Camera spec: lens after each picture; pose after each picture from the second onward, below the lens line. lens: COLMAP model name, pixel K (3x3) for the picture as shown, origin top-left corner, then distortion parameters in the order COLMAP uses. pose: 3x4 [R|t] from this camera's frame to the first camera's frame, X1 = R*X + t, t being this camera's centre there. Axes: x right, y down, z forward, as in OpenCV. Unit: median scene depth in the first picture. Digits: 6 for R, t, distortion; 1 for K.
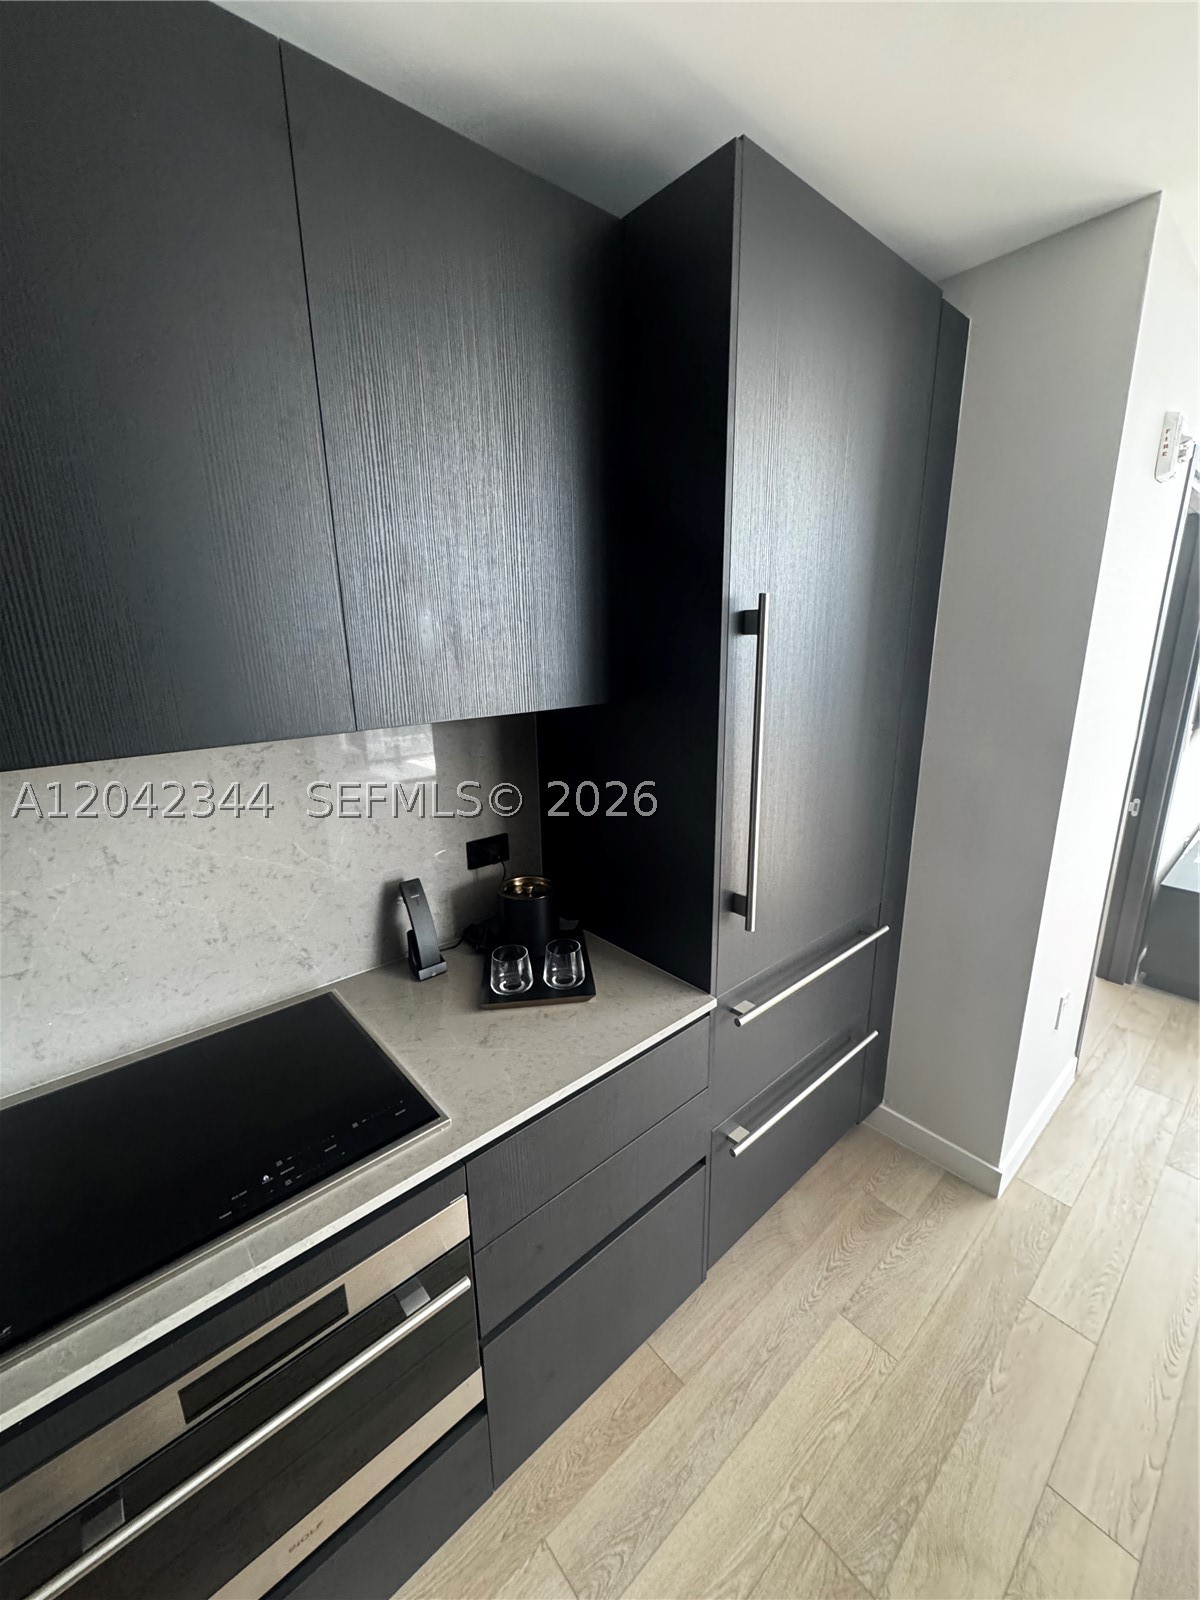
lens RADIAL K [[635.8, 0, 611.0], [0, 635.8, 797.7], [0, 0, 1]] dist [0.002997, -0.000607]
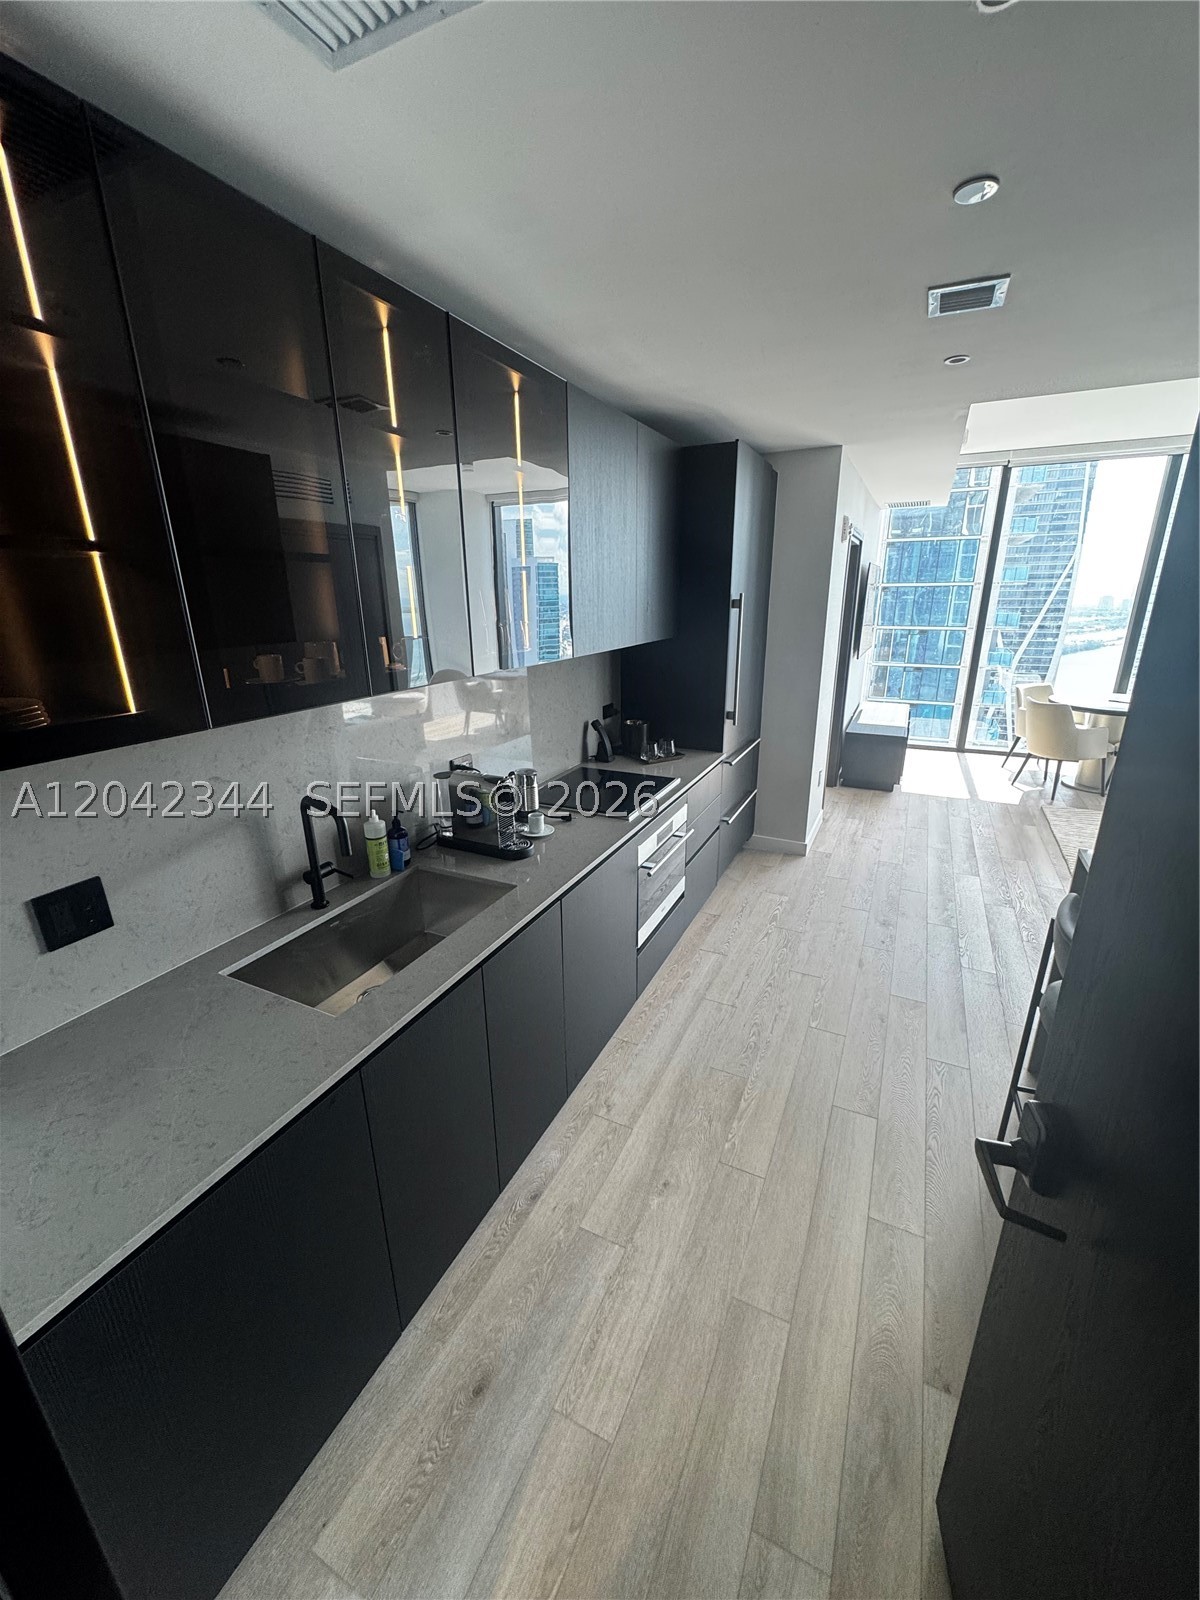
lens RADIAL K [[635.8, 0, 598.5], [0, 635.8, 804.7], [0, 0, 1]] dist [0.002997, -0.000607]
pose [[0.922484, -0.120768, 0.366657, -1.065697], [0.098422, 0.991995, 0.079117, 0.226885], [-0.373277, -0.036898, 0.926986, -0.991293]]
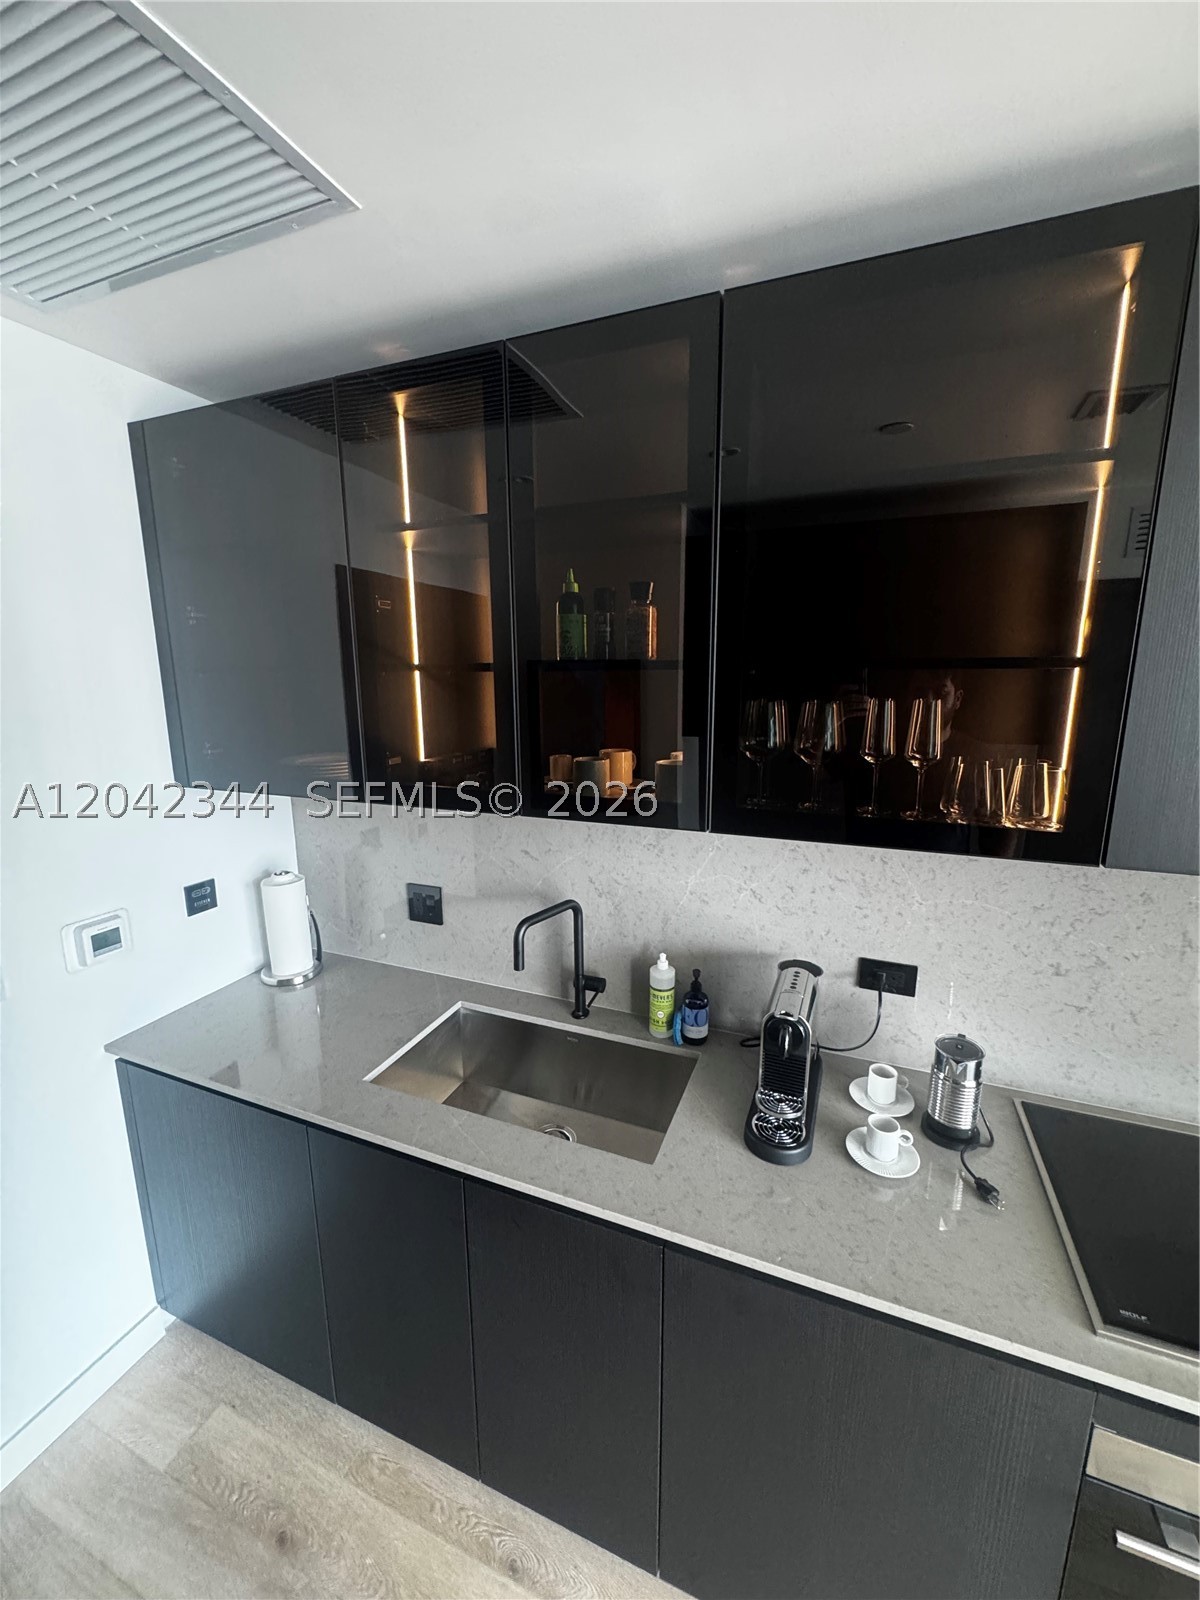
lens RADIAL K [[635.8, 0, 597.9], [0, 635.8, 794.4], [0, 0, 1]] dist [0.002997, -0.000607]
pose [[0.447777, 0.177317, -0.876387, -0.225101], [-0.215718, 0.972611, 0.086568, -0.018562], [0.867734, 0.150289, 0.473763, -0.292567]]
